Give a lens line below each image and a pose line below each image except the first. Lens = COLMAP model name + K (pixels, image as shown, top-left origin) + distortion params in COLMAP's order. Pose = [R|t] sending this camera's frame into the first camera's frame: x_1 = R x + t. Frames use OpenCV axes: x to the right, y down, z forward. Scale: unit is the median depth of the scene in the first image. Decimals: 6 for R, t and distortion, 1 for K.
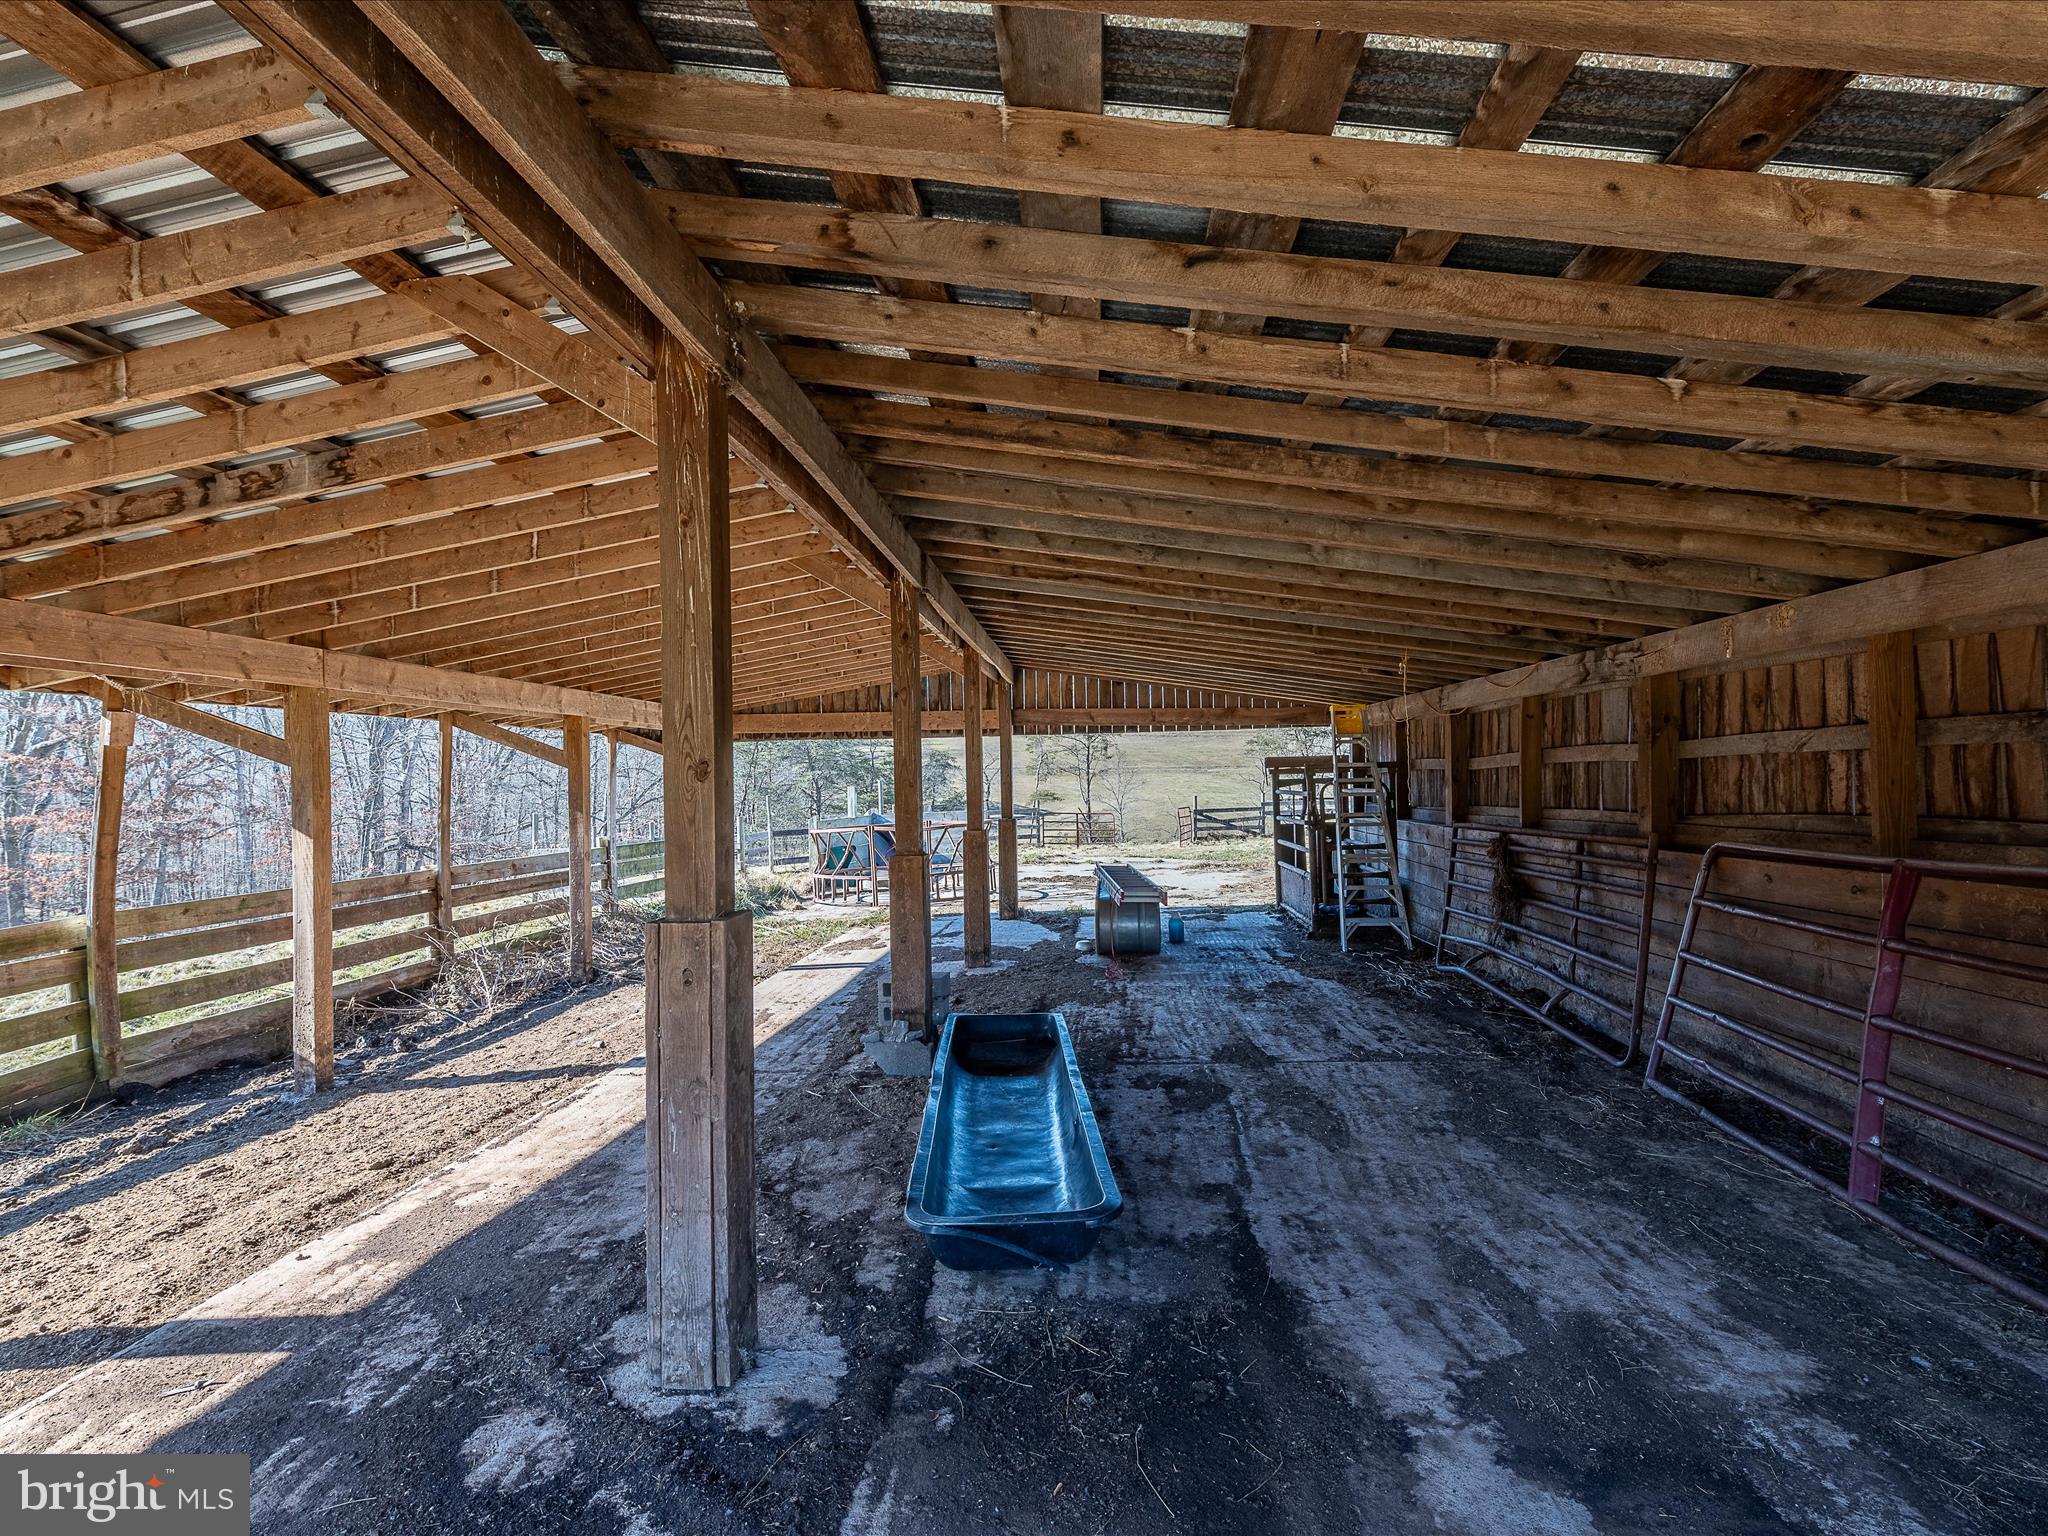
lens RADIAL K [[947.5, 0, 1023.9], [0, 947.5, 771.3], [0, 0, 1]] dist [0.009188, -0.000739]
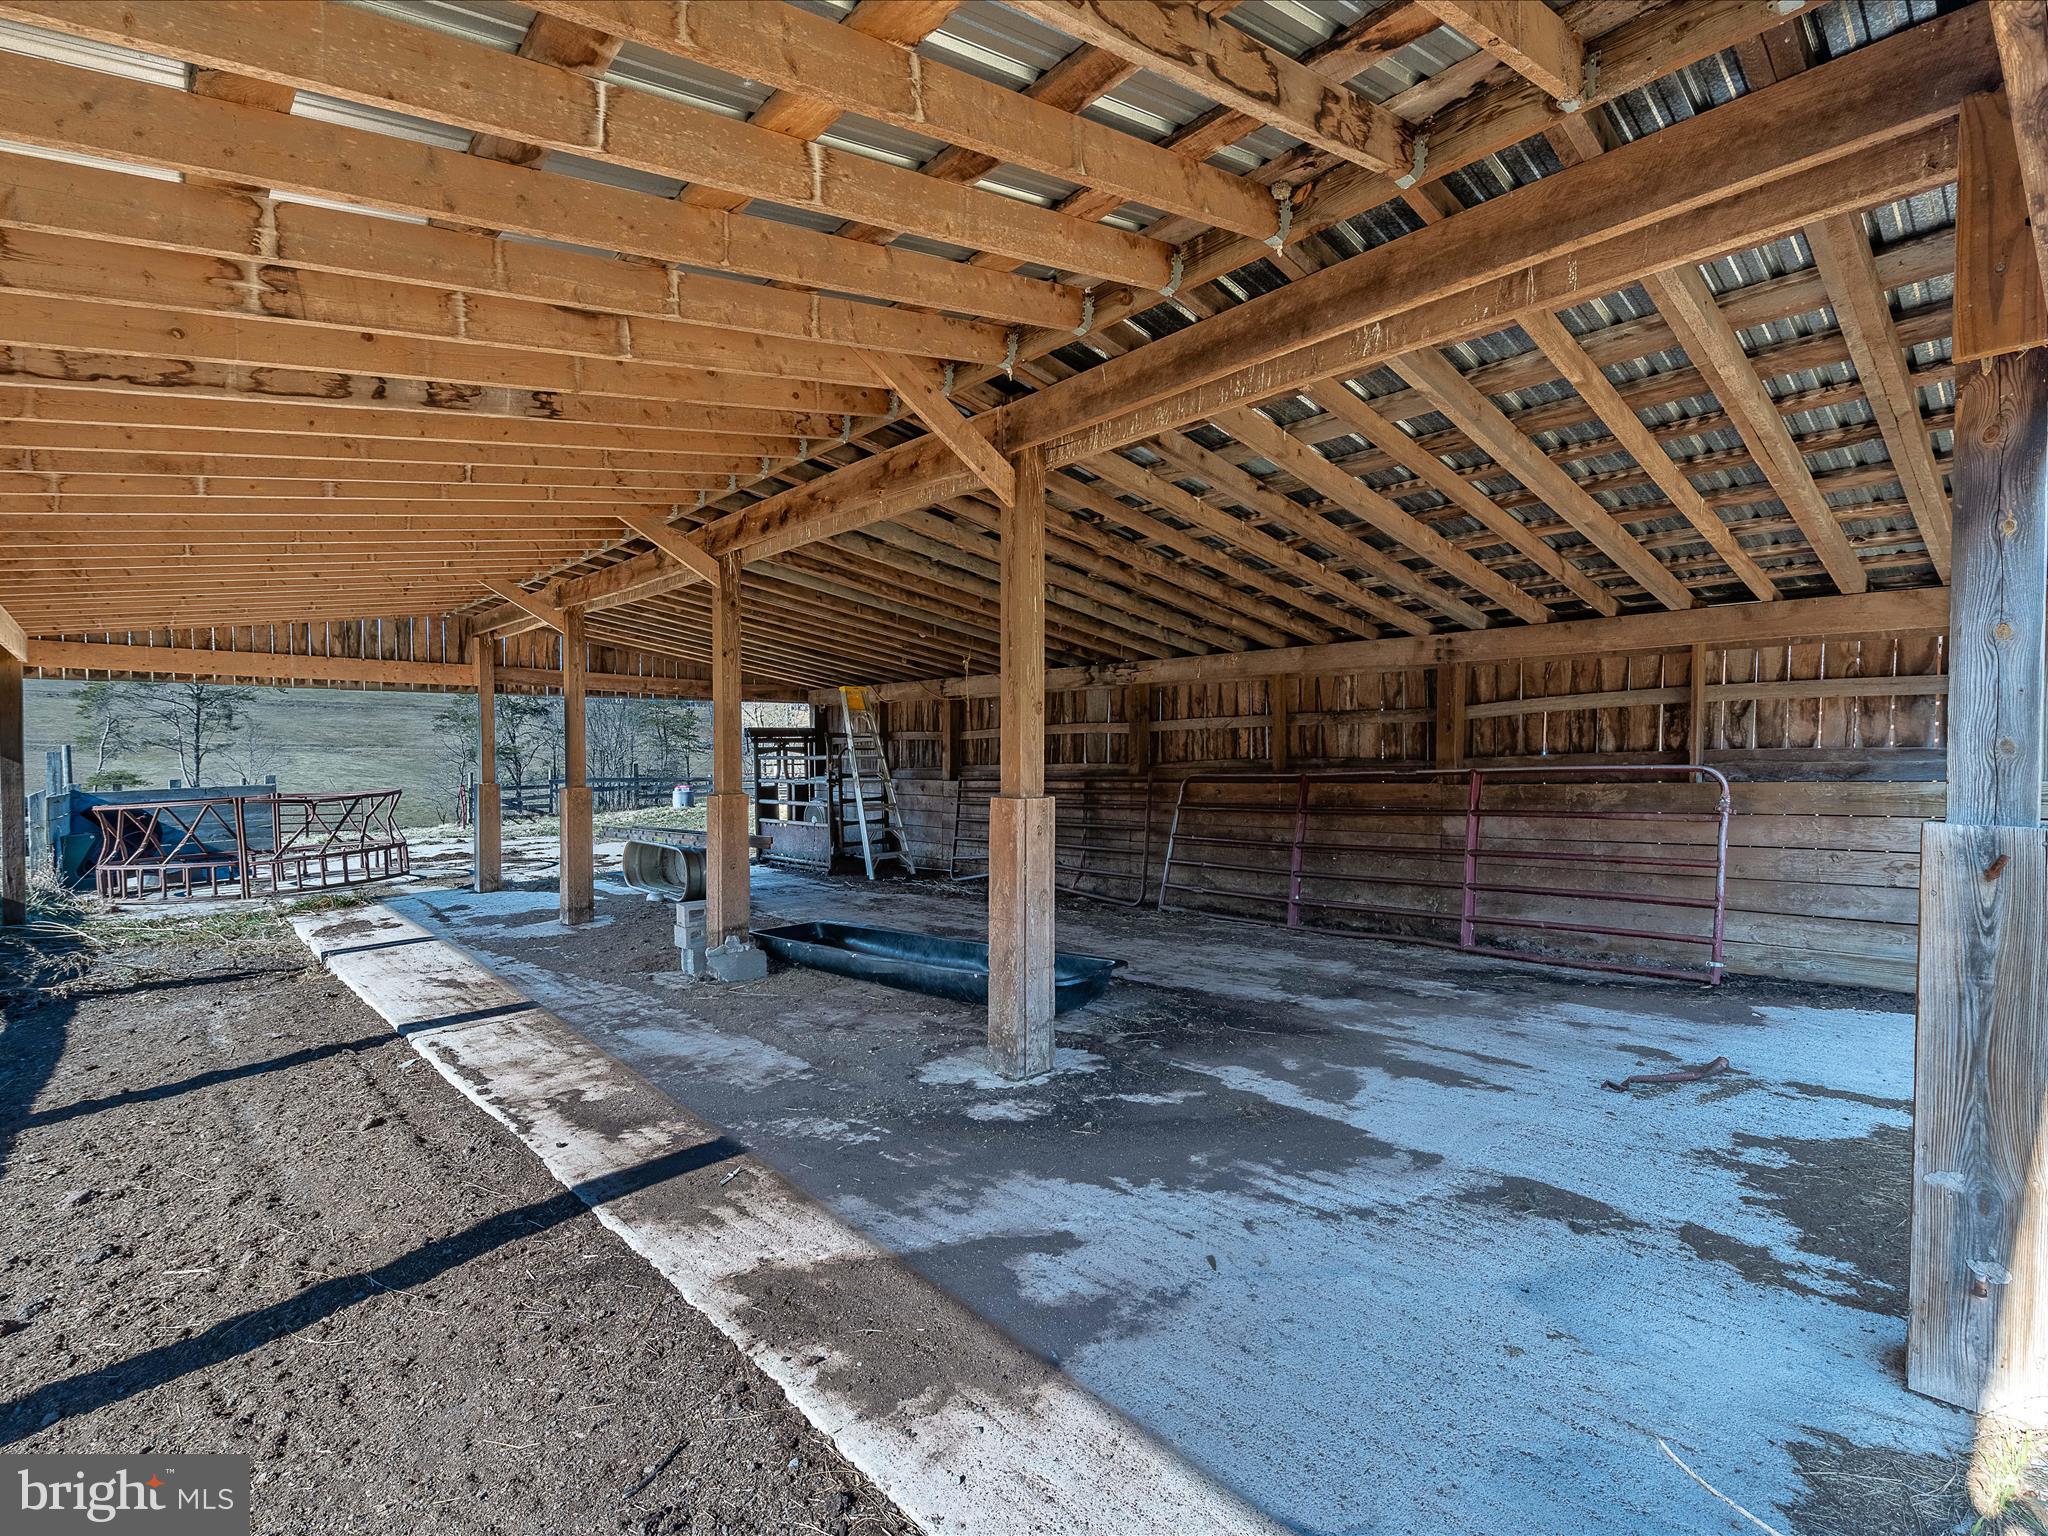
lens RADIAL K [[947.5, 0, 1024.2], [0, 947.5, 771.2], [0, 0, 1]] dist [0.009188, -0.000739]
pose [[0.701629, 0.002450, 0.712538, -0.927526], [-0.015443, 0.999811, 0.011769, 0.054904], [-0.712375, -0.019261, 0.701535, -0.090823]]
